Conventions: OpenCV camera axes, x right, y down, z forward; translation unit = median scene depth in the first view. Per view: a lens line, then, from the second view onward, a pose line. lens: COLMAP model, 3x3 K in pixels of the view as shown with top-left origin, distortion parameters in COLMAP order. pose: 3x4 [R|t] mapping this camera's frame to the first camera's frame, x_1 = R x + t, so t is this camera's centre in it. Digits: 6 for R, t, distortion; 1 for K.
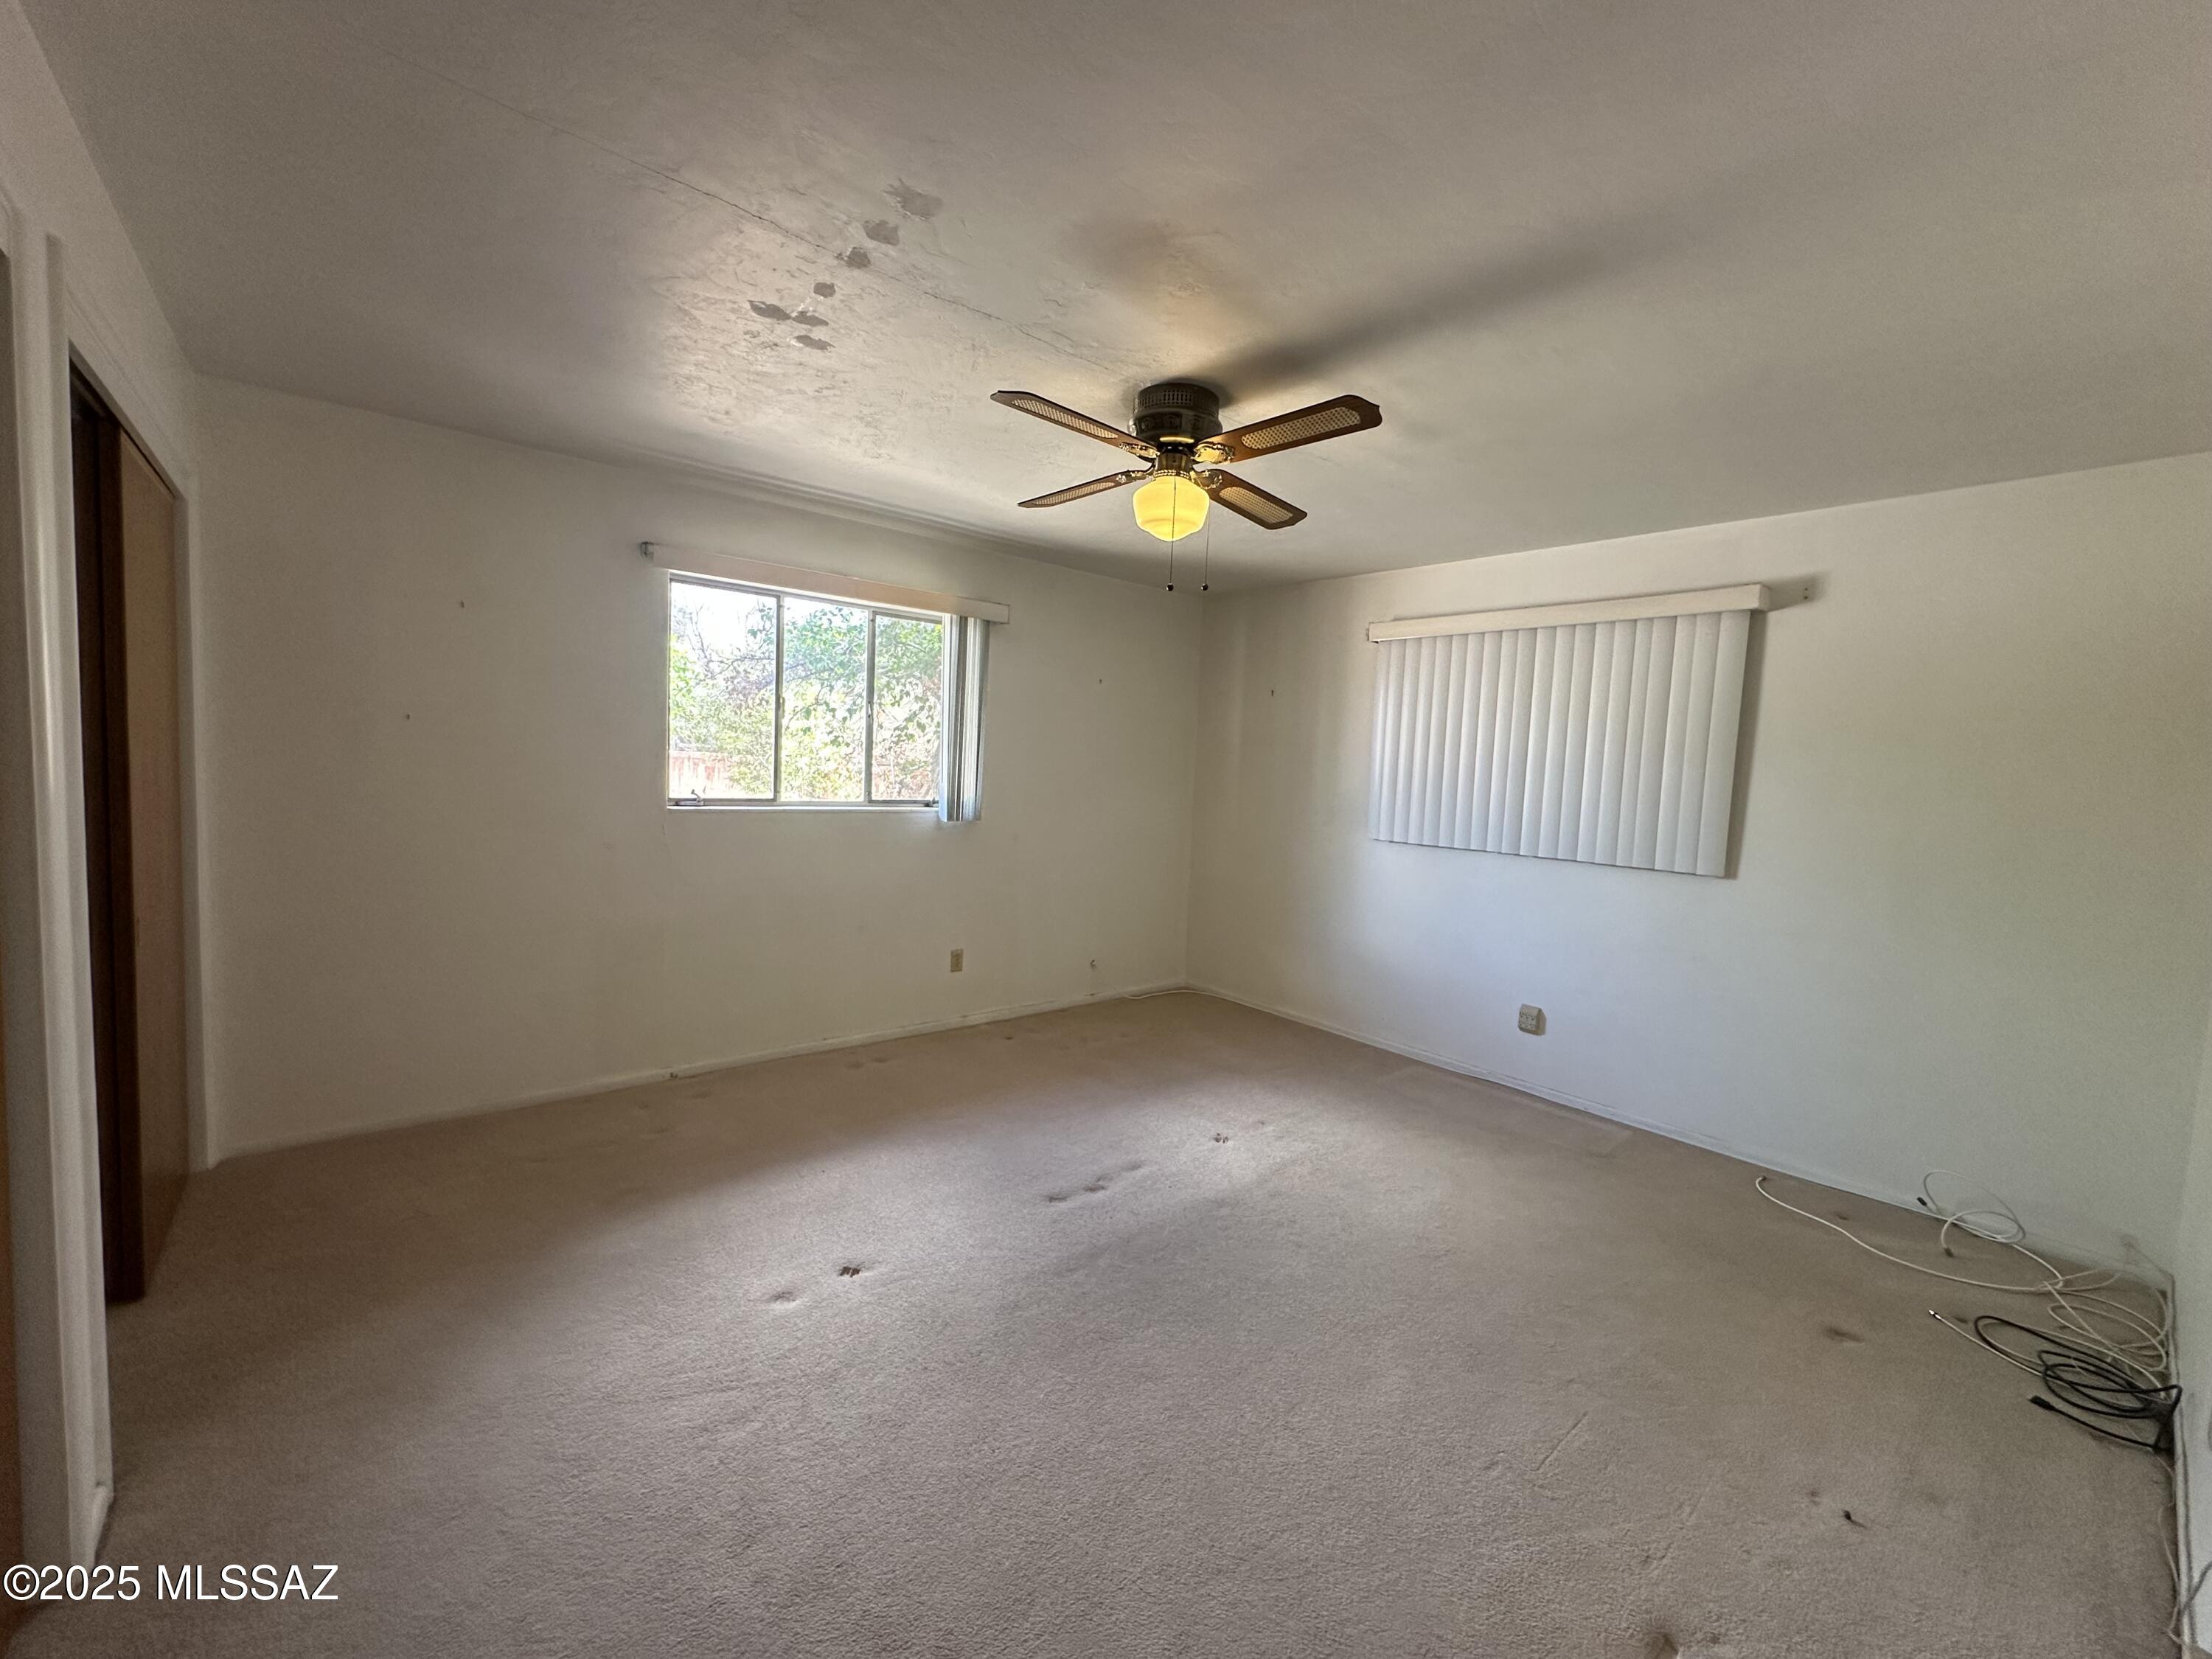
lens RADIAL K [[887.8, 0, 1106.0], [0, 887.8, 829.5], [0, 0, 1]] dist [0.001164, 0.000149]
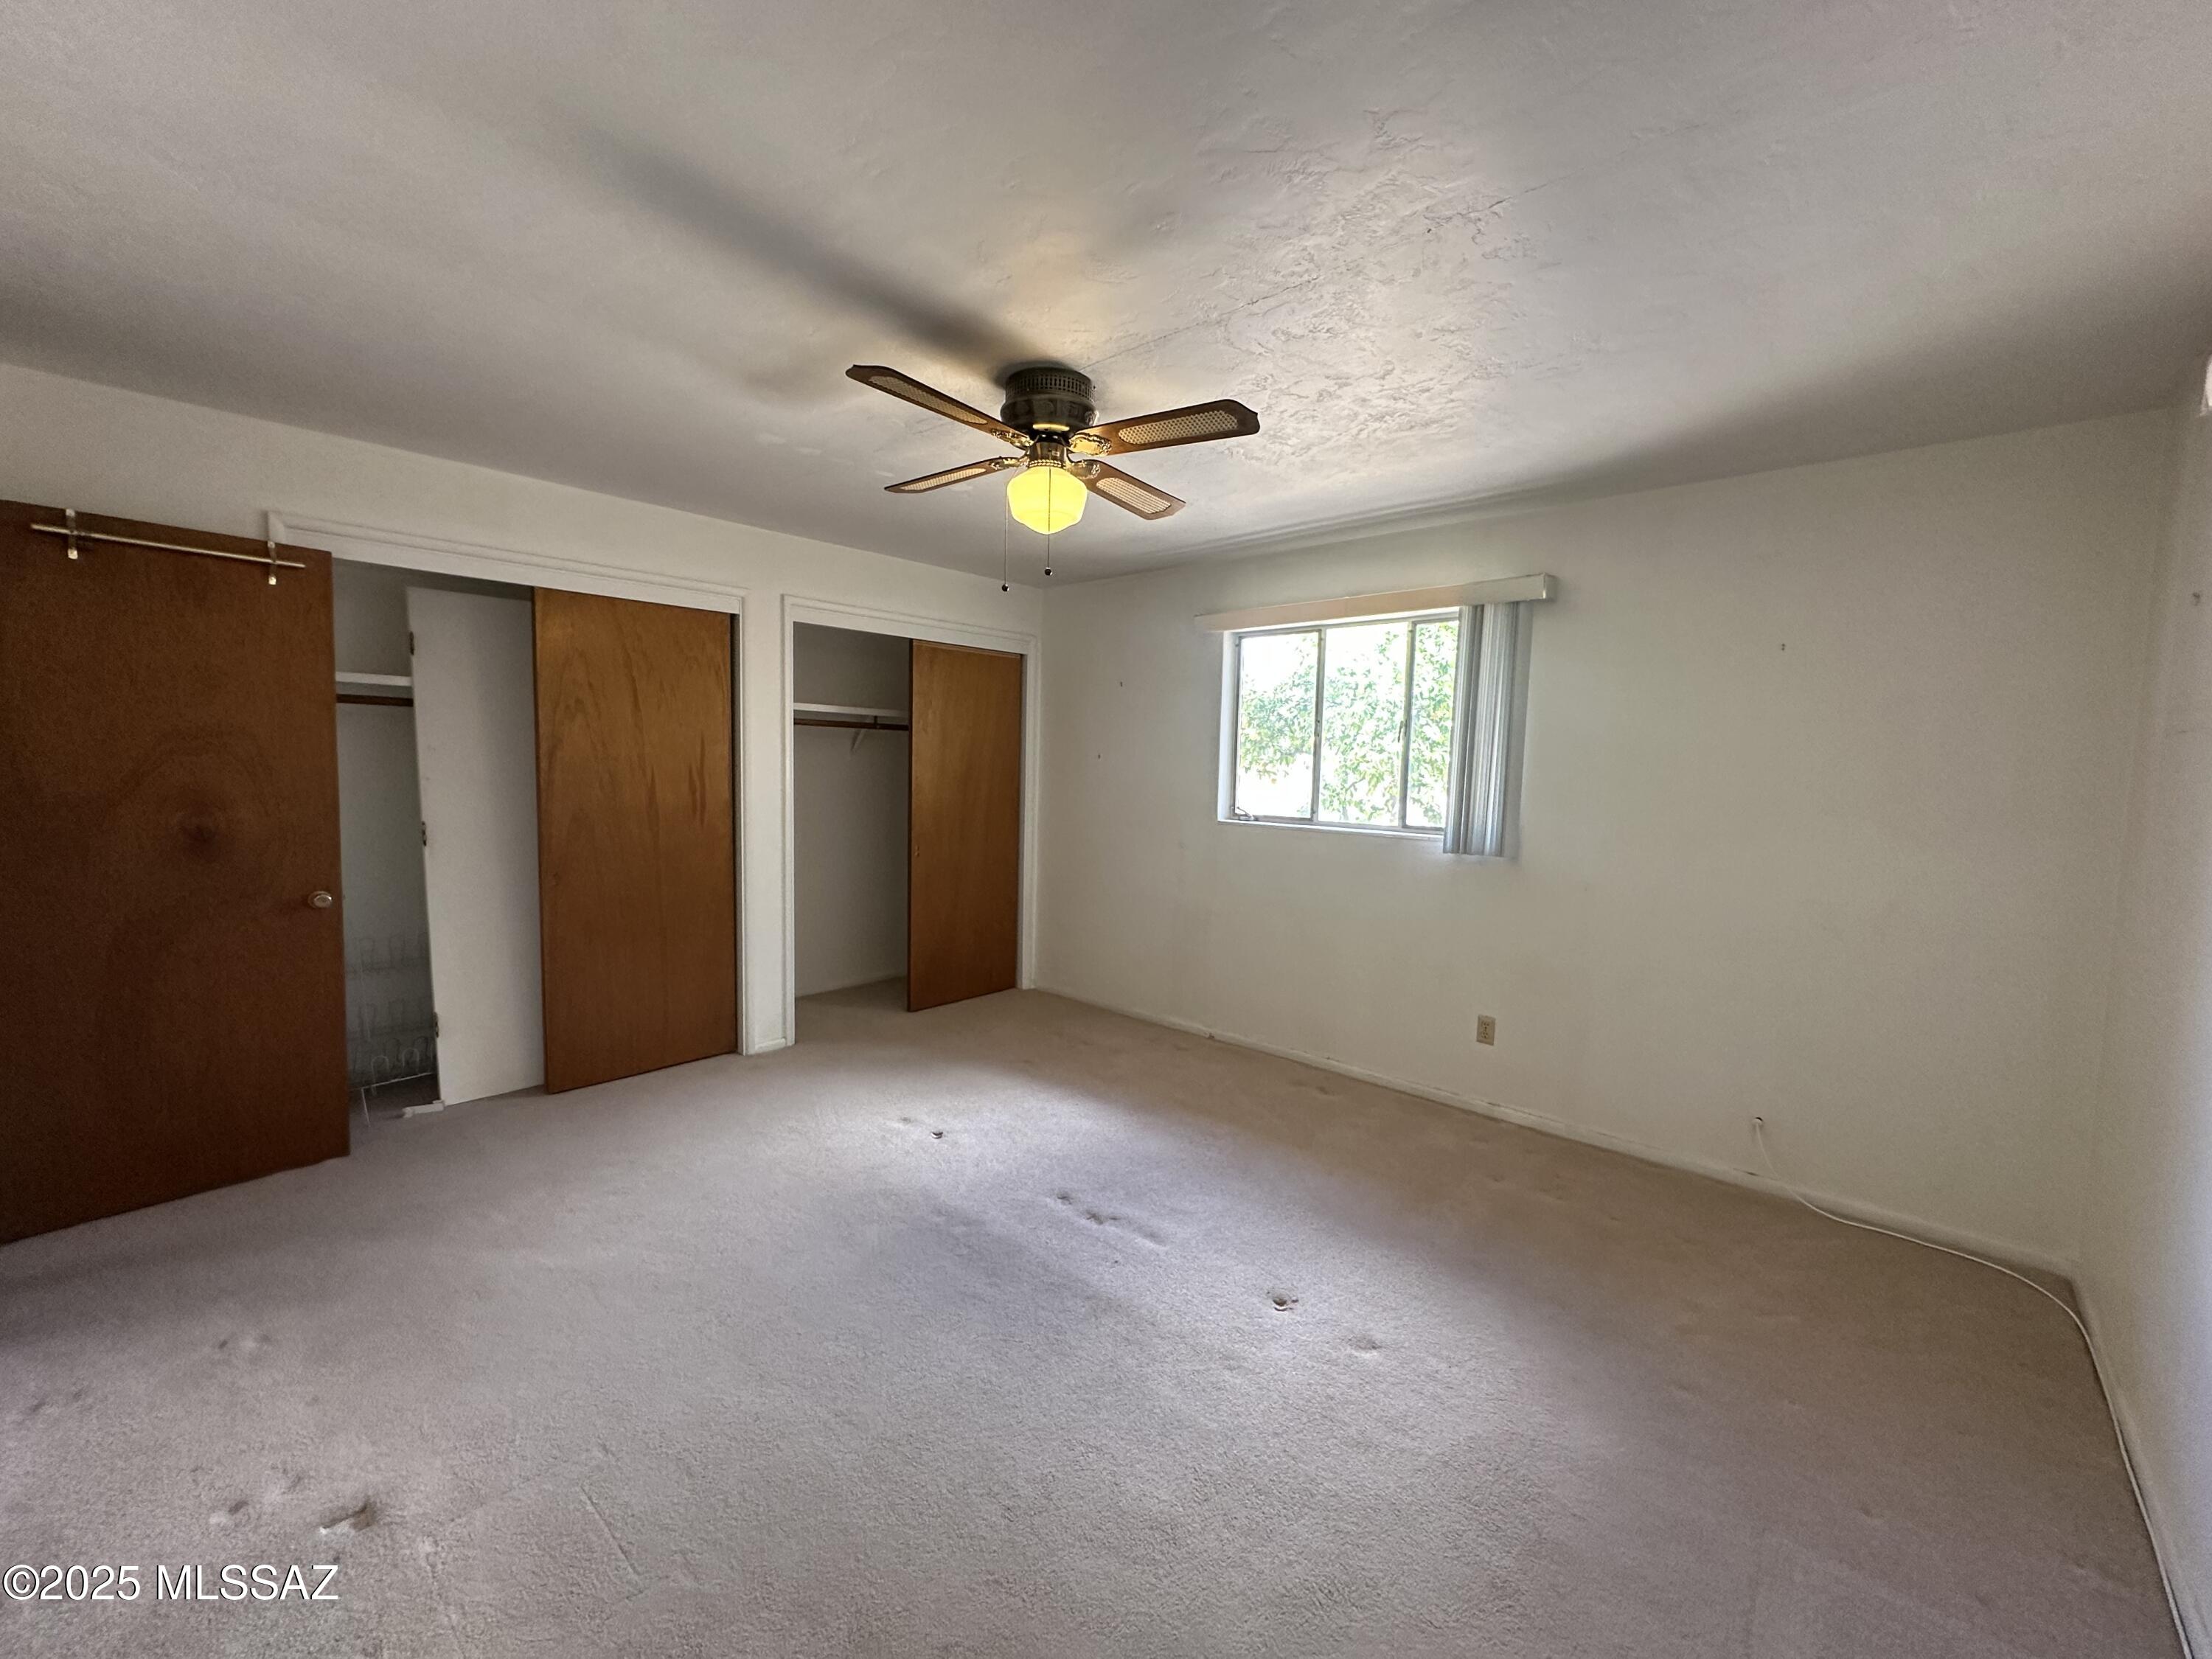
lens RADIAL K [[887.8, 0, 1106.0], [0, 887.8, 829.5], [0, 0, 1]] dist [0.001164, 0.000149]
pose [[0.130292, 0.034803, -0.990865, 0.660259], [-0.092453, 0.995456, 0.022807, -0.022491], [0.987156, 0.088637, 0.132918, 0.612605]]
